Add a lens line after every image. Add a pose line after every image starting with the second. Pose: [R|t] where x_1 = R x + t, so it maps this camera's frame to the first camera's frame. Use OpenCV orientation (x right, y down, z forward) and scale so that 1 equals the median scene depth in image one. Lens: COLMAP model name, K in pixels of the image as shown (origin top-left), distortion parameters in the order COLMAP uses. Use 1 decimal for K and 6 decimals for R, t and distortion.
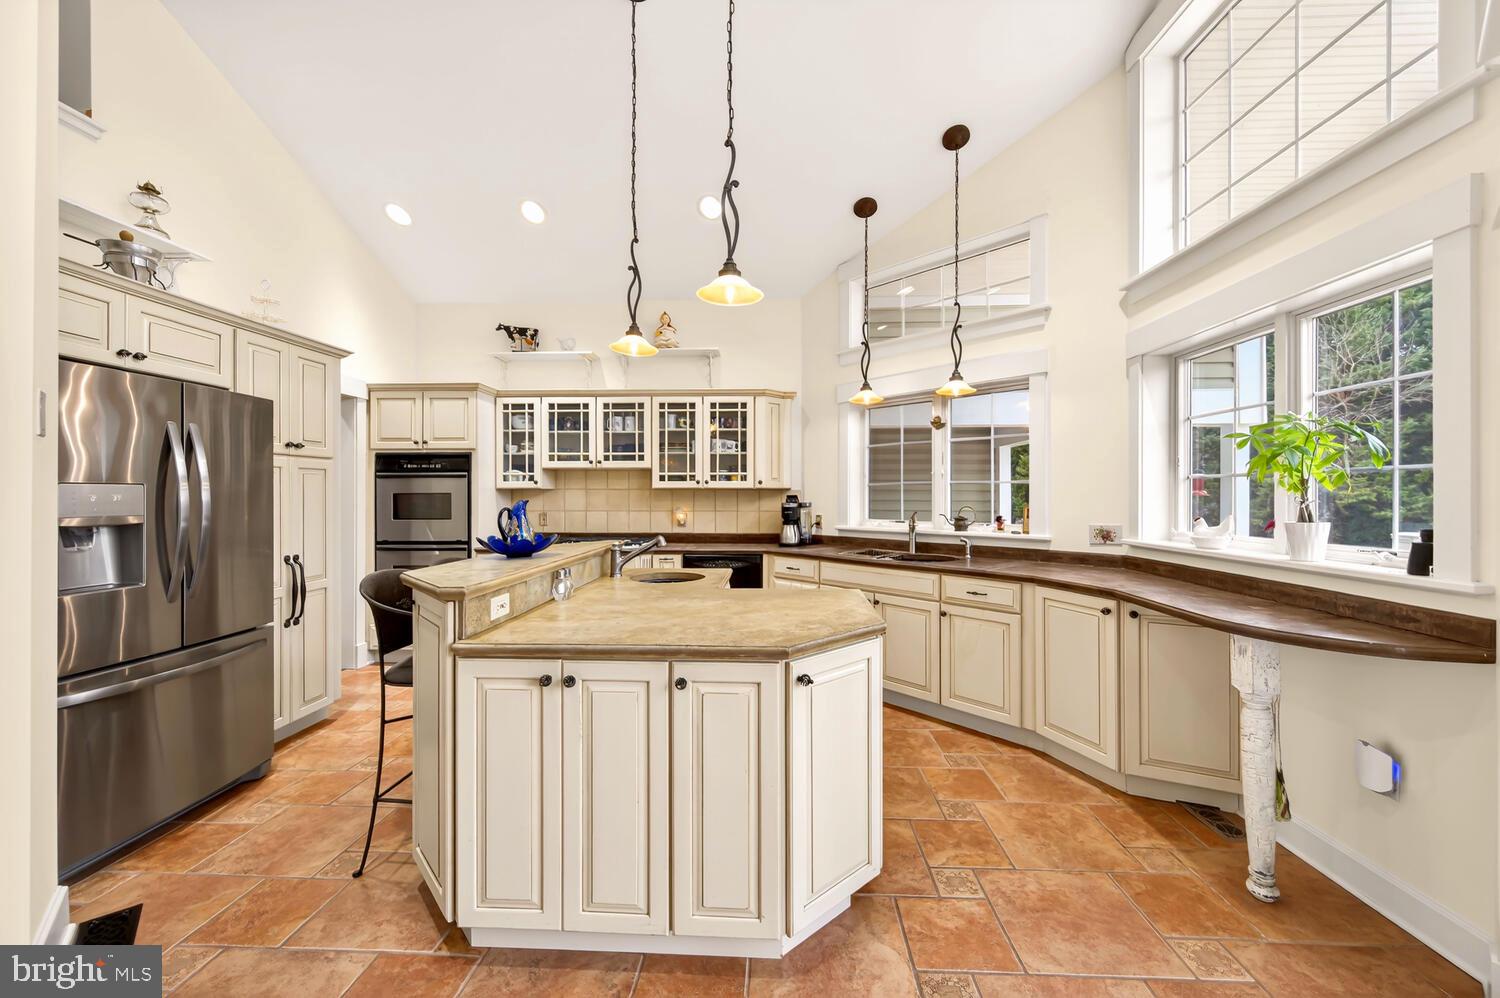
lens RADIAL K [[597.9, 0, 757.8], [0, 597.9, 492.2], [0, 0, 1]] dist [-0.000357, -0.000071]
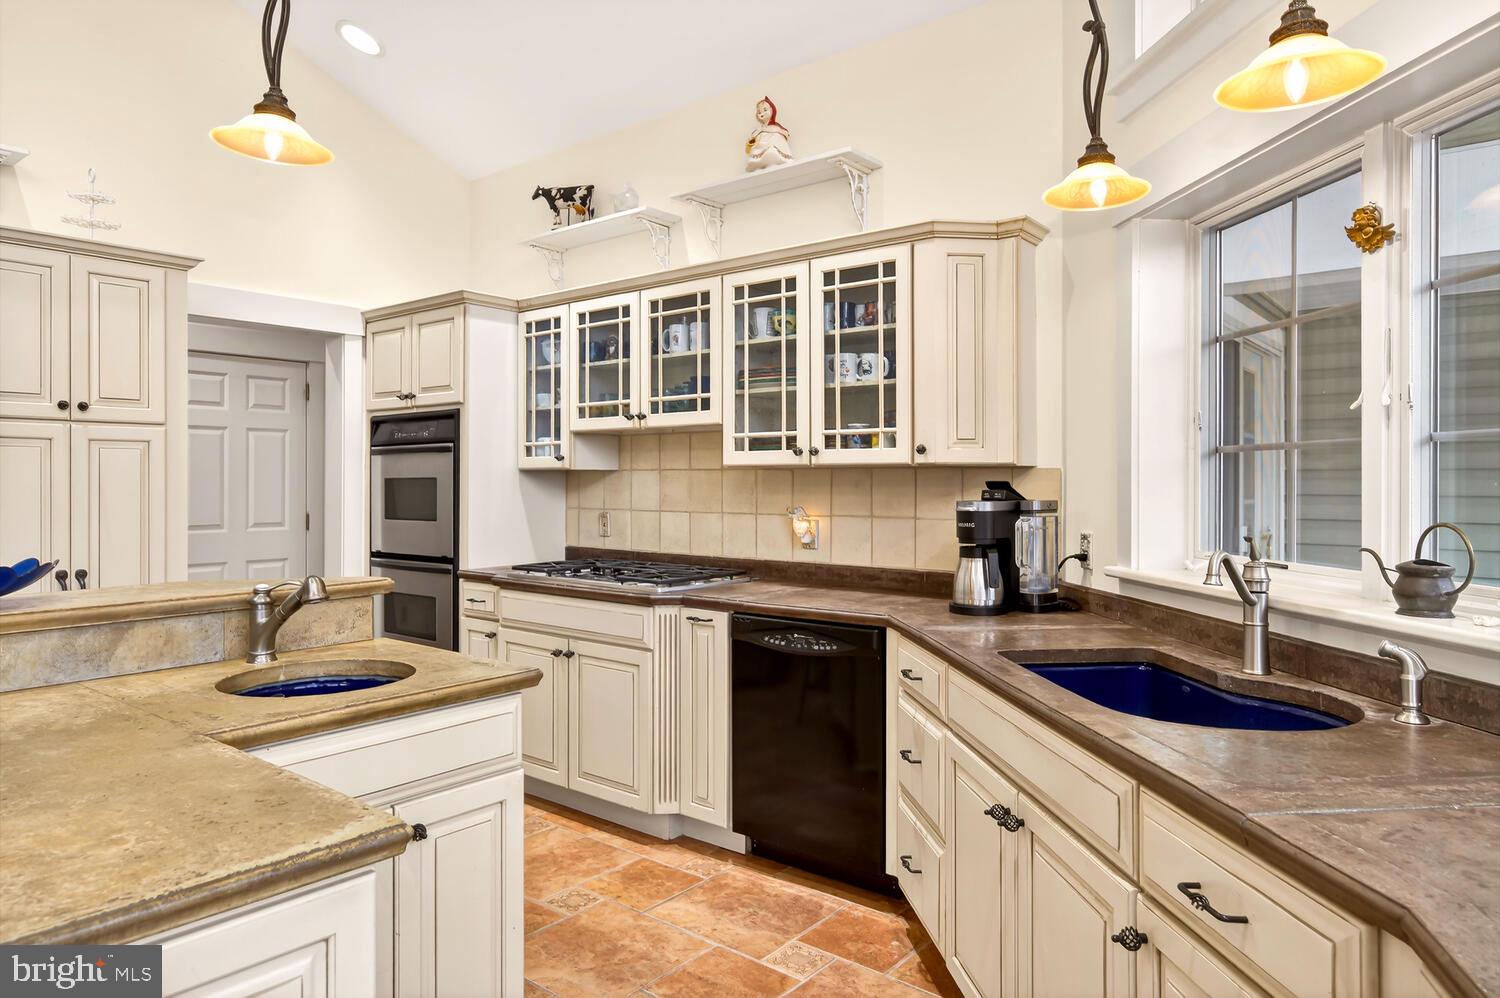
lens RADIAL K [[942.3, 0, 748.1], [0, 942.3, 463.7], [0, 0, 1]] dist [-0.008141, -0.000994]
pose [[0.794979, -0.010382, -0.606548, 0.298162], [0.002844, 0.999906, -0.013388, 0.001361], [0.606630, 0.008918, 0.794934, 0.410905]]
